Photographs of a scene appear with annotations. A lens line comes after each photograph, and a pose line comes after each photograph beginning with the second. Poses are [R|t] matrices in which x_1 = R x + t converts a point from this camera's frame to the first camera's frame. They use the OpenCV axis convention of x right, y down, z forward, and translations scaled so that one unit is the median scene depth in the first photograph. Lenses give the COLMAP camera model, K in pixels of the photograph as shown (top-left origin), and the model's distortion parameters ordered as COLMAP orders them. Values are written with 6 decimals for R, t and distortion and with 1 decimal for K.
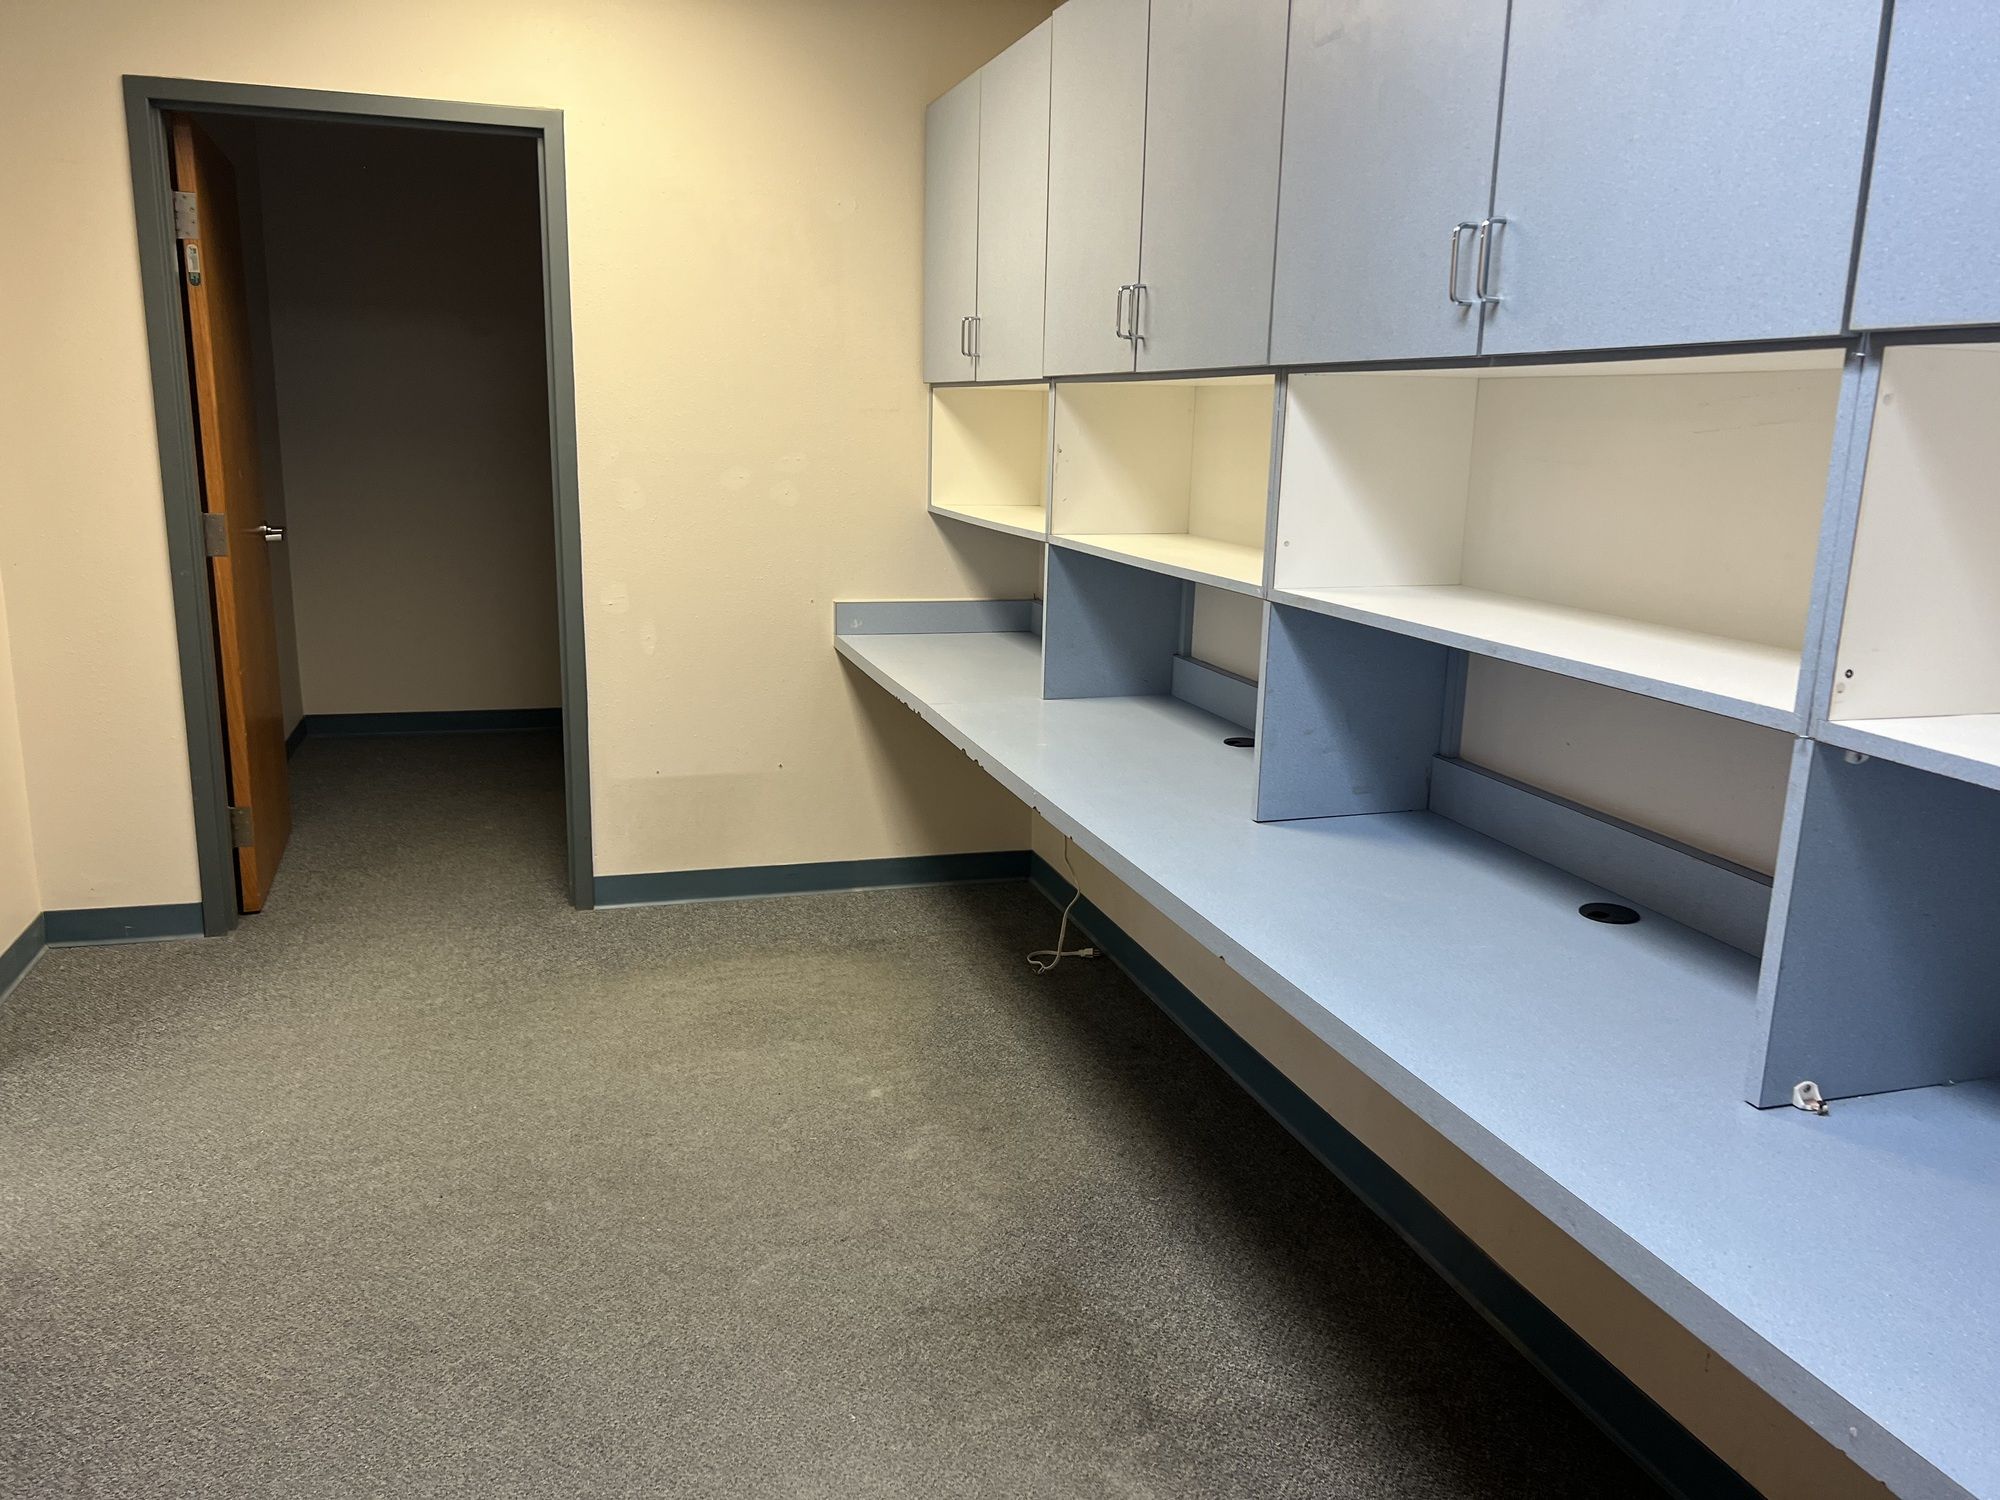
lens RADIAL K [[1515.1, 0, 991.8], [0, 1515.1, 745.9], [0, 0, 1]] dist [0.033052, -0.015032]
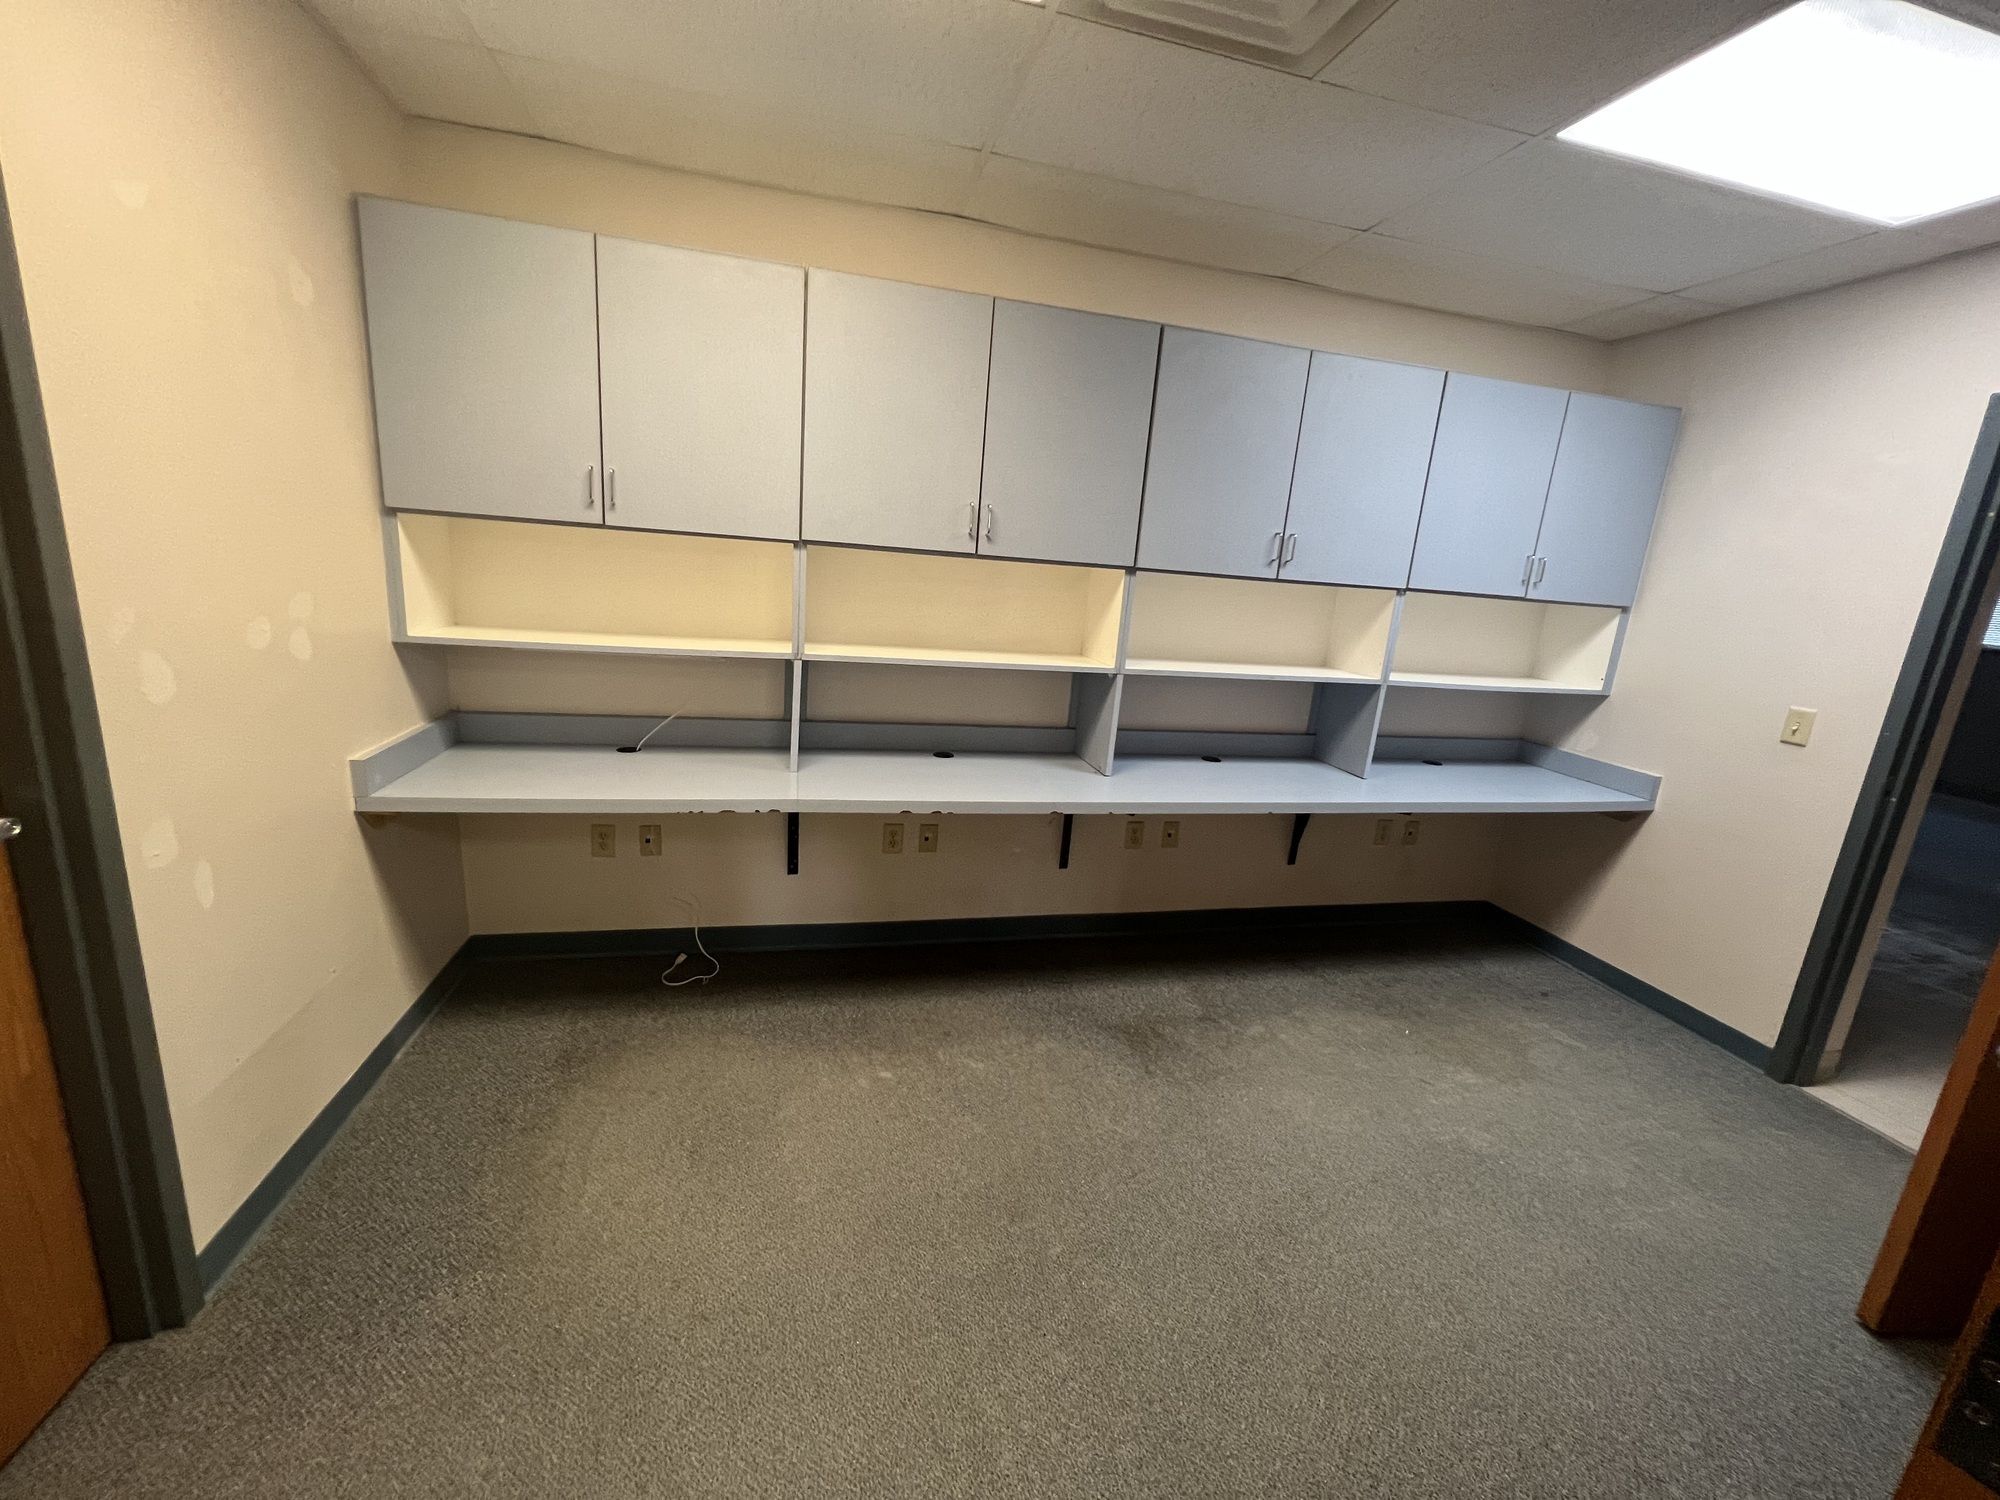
lens RADIAL K [[798.0, 0, 990.4], [0, 798.0, 754.4], [0, 0, 1]] dist [-0.000187, 0.000146]
pose [[0.048458, -0.244848, 0.968350, -0.703820], [0.141125, 0.961441, 0.236039, -0.207331], [-0.988805, 0.125220, 0.081144, 0.818038]]
